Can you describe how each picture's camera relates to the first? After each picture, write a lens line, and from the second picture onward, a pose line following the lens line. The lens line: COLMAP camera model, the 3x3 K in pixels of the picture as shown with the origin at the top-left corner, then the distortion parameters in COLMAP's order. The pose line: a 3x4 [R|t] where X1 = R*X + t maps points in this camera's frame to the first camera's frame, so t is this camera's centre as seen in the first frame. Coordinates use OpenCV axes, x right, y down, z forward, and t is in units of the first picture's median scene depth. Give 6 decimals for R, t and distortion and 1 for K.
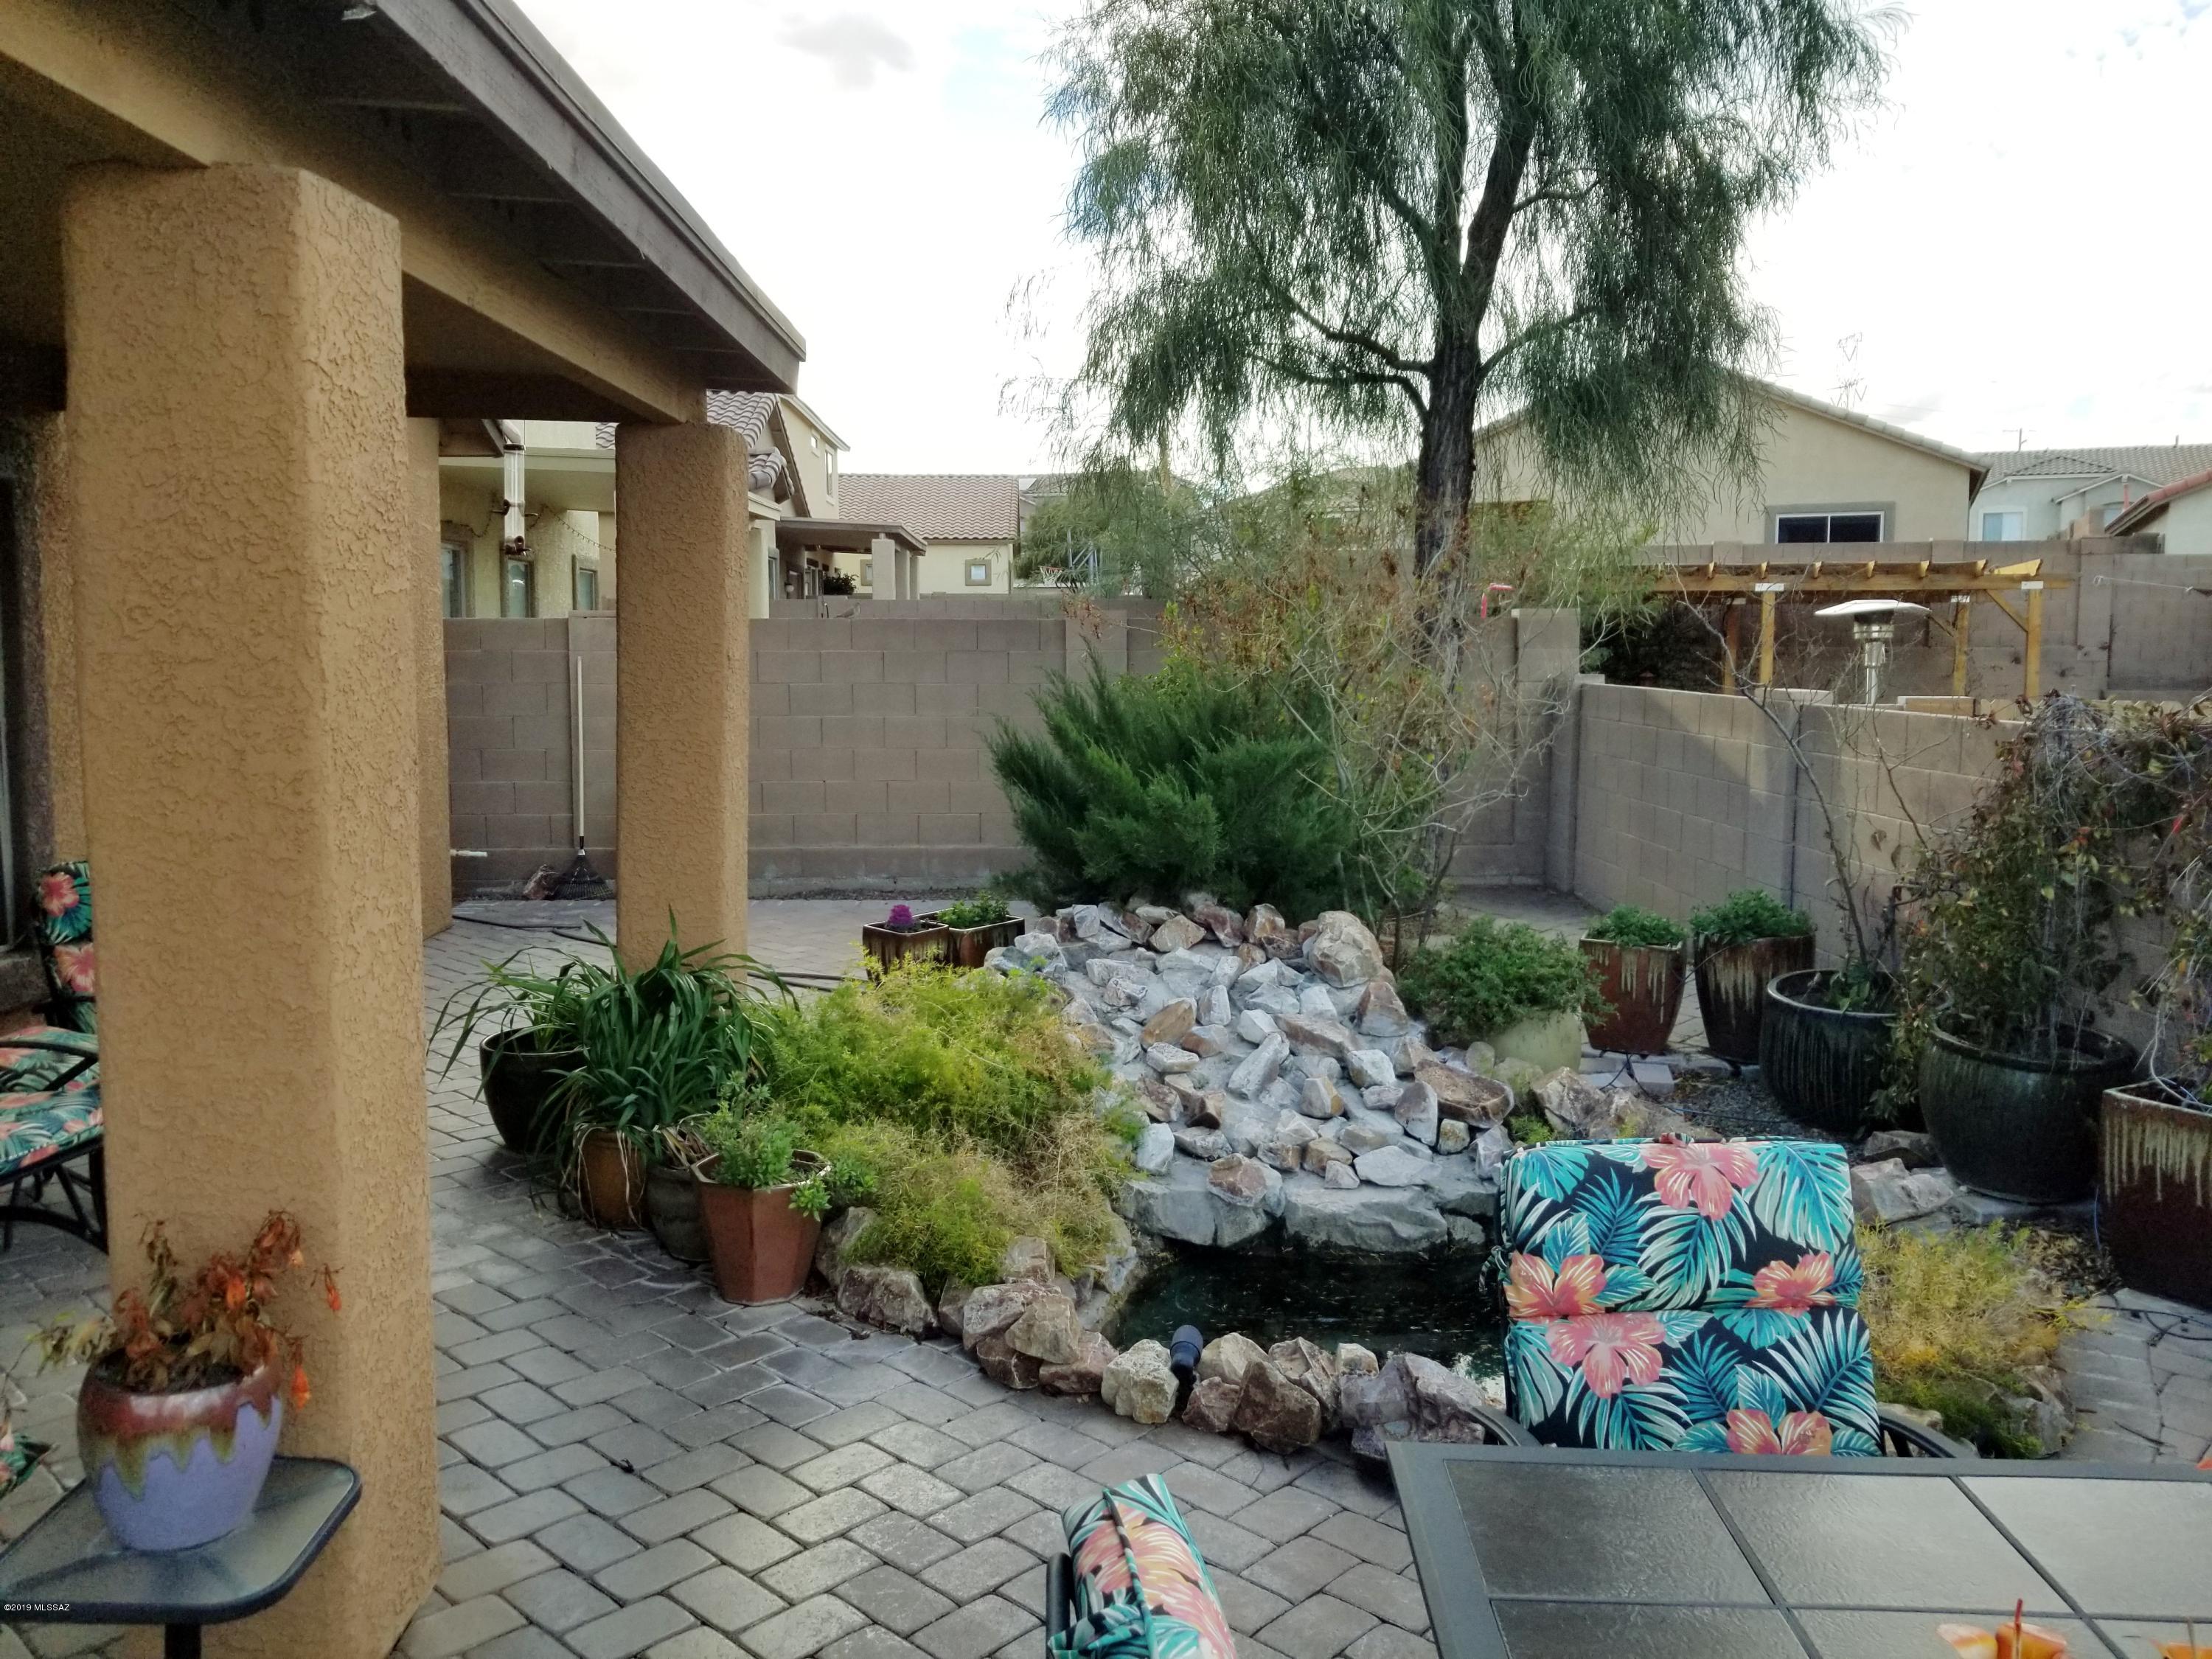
lens RADIAL K [[1704.1, 0, 1055.7], [0, 1704.1, 819.1], [0, 0, 1]] dist [0.085276, -0.153096]
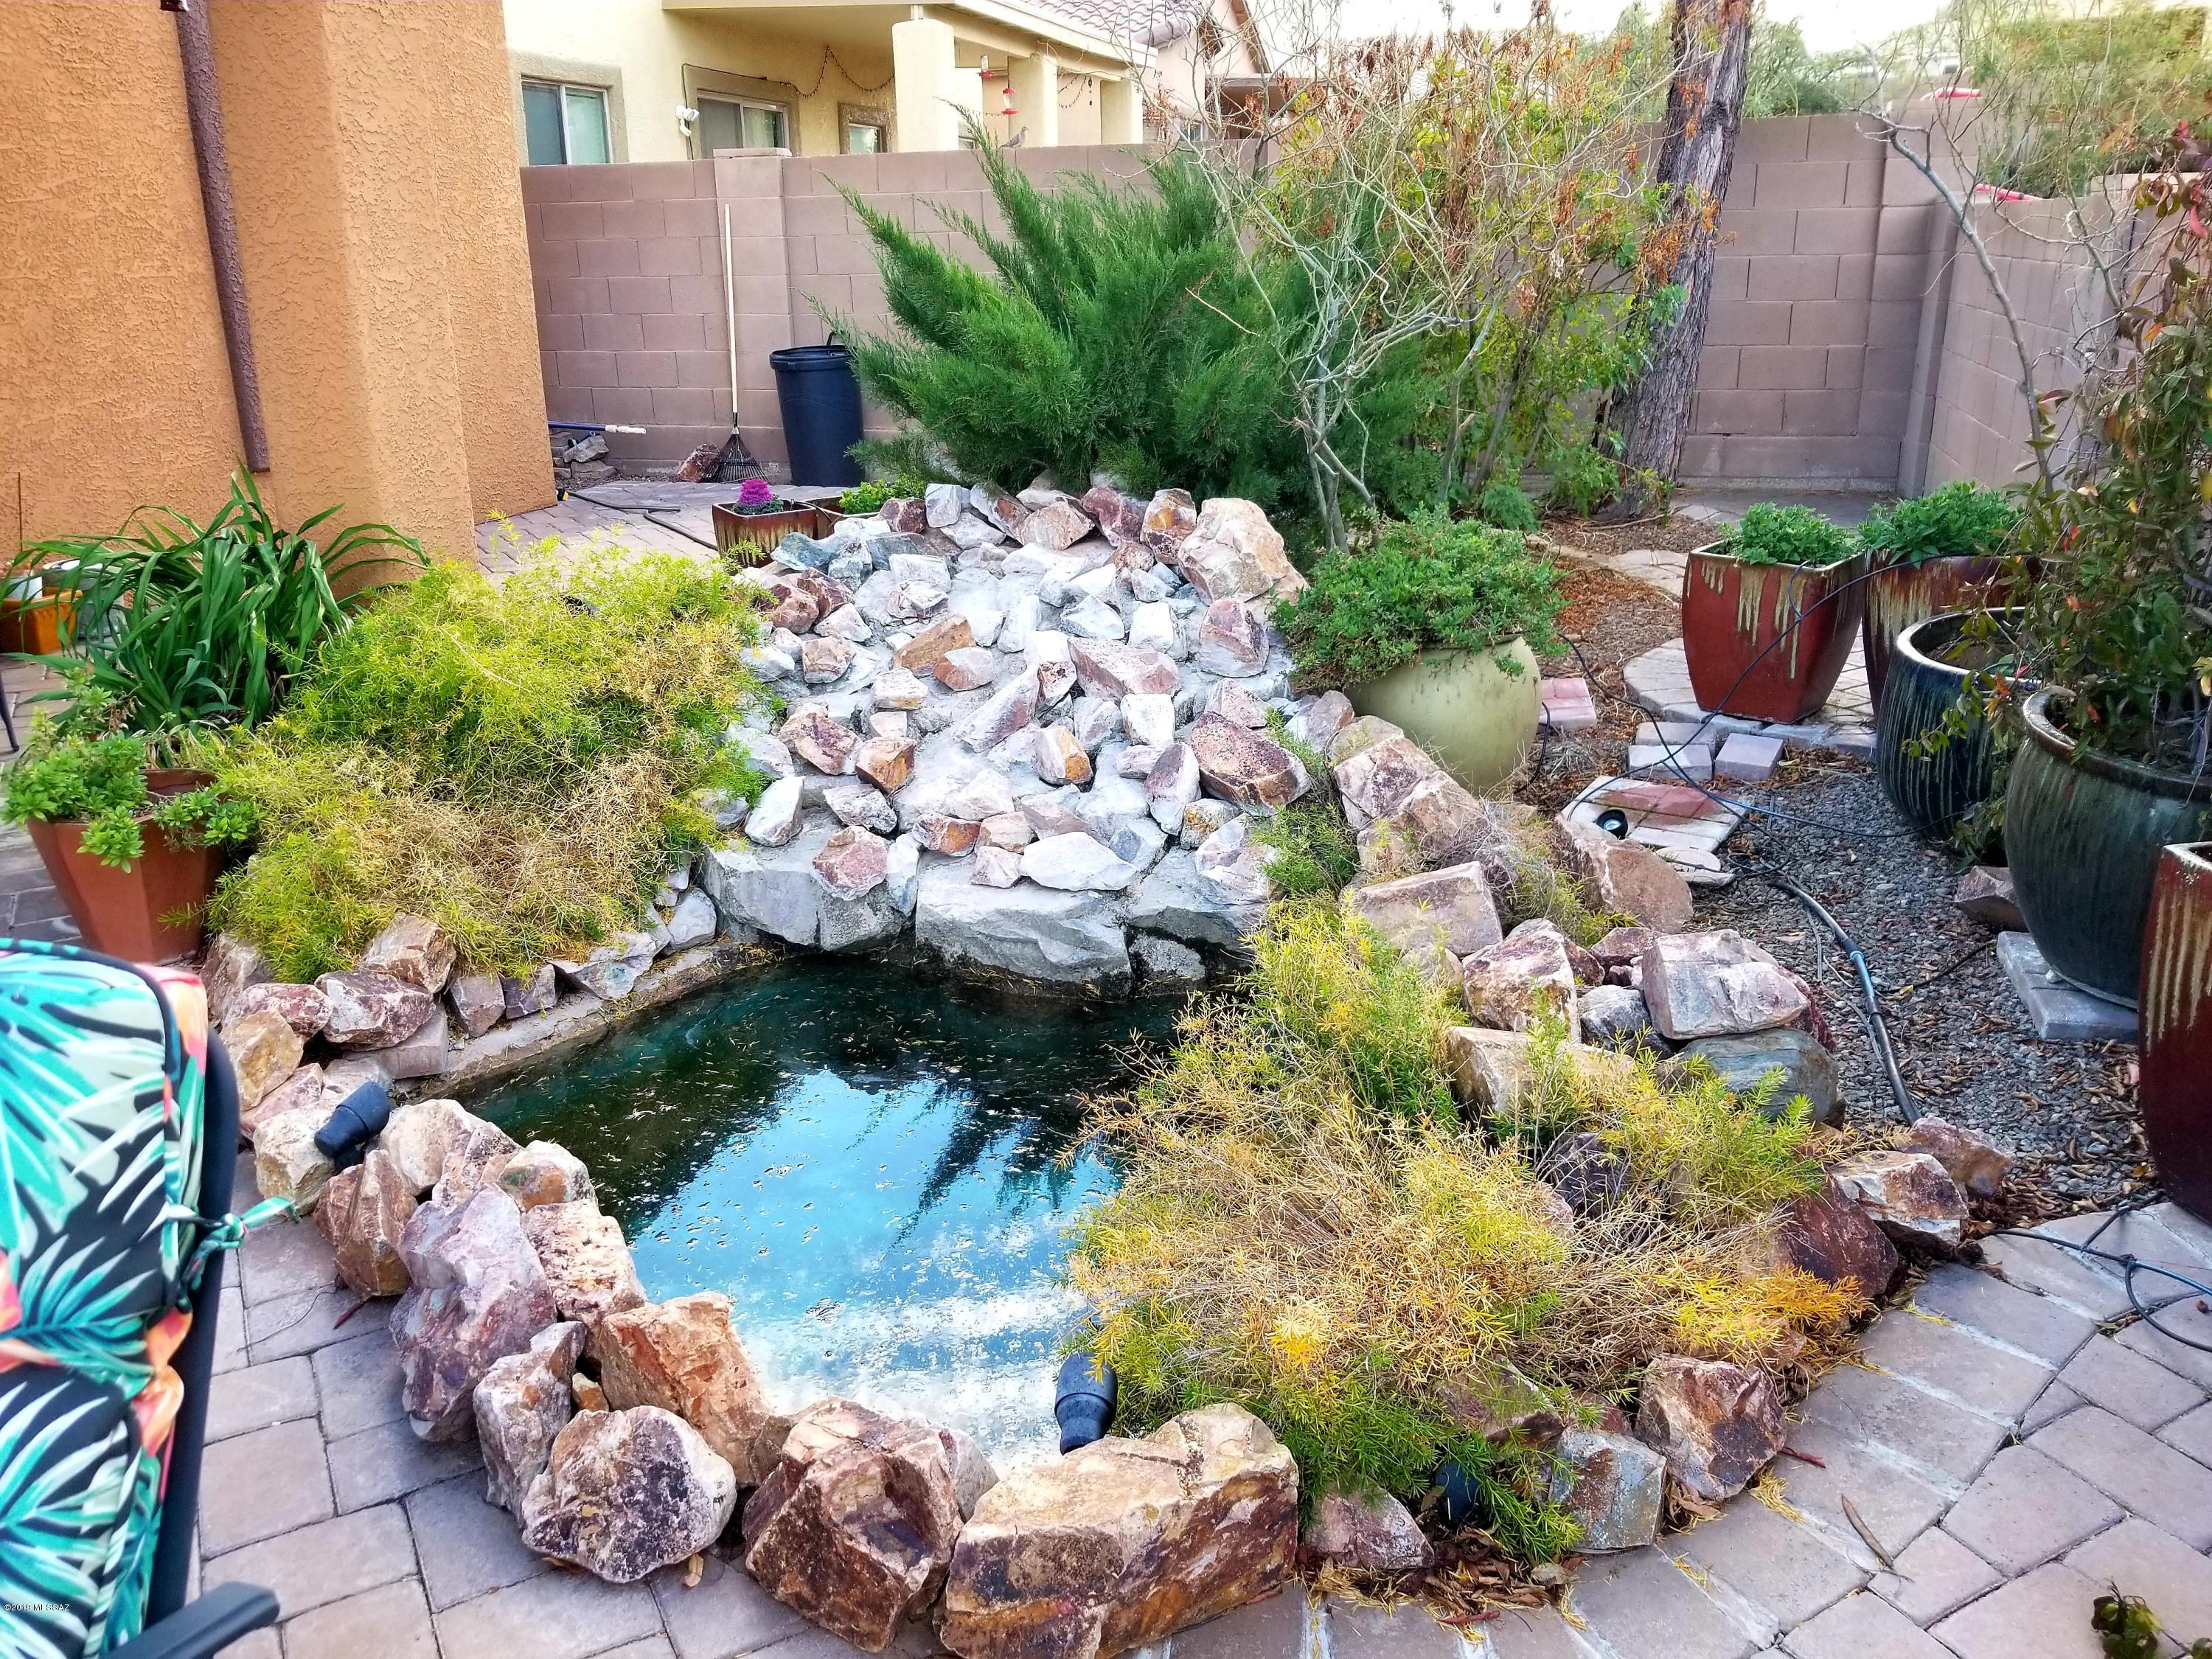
lens RADIAL K [[1704.1, 0, 1055.7], [0, 1704.1, 819.1], [0, 0, 1]] dist [0.085276, -0.153096]
pose [[0.952944, 0.080299, -0.292317, 0.301757], [-0.013373, 0.974476, 0.224093, 0.025064], [0.302850, -0.209639, 0.929695, 0.281402]]
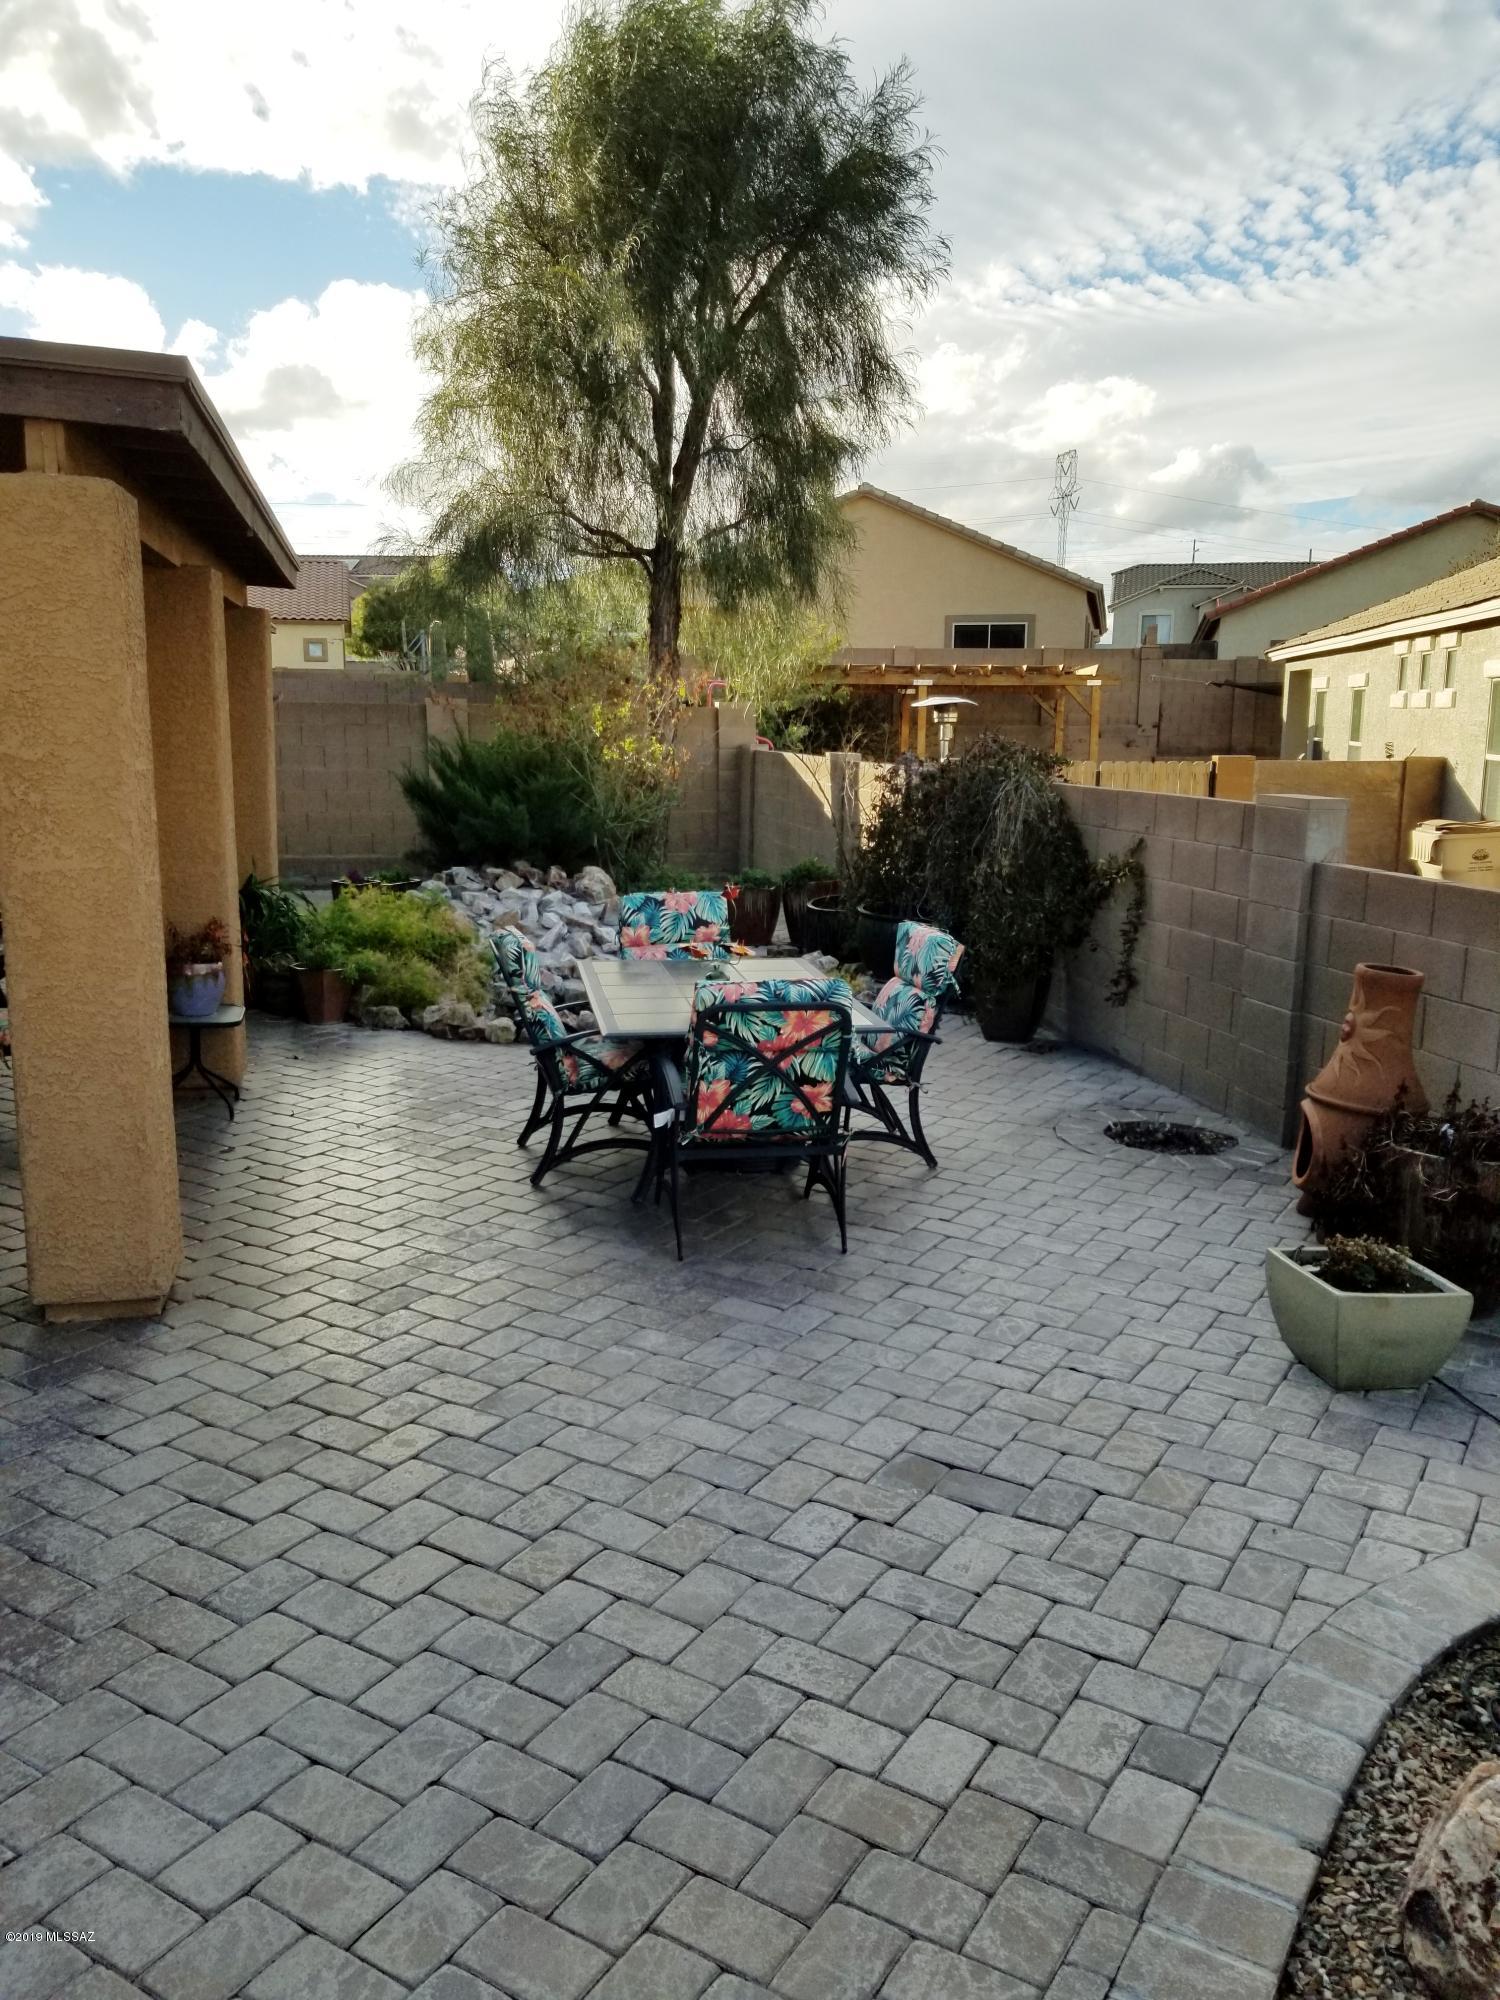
lens RADIAL K [[1540.8, 0, 750.0], [0, 1540.8, 1000.0], [0, 0, 1]] dist [0.085276, -0.153096]
pose [[0.973280, -0.033986, 0.227091, -0.061242], [0.015738, 0.996533, 0.081691, 0.062774], [-0.229080, -0.075934, 0.970441, -0.722527]]
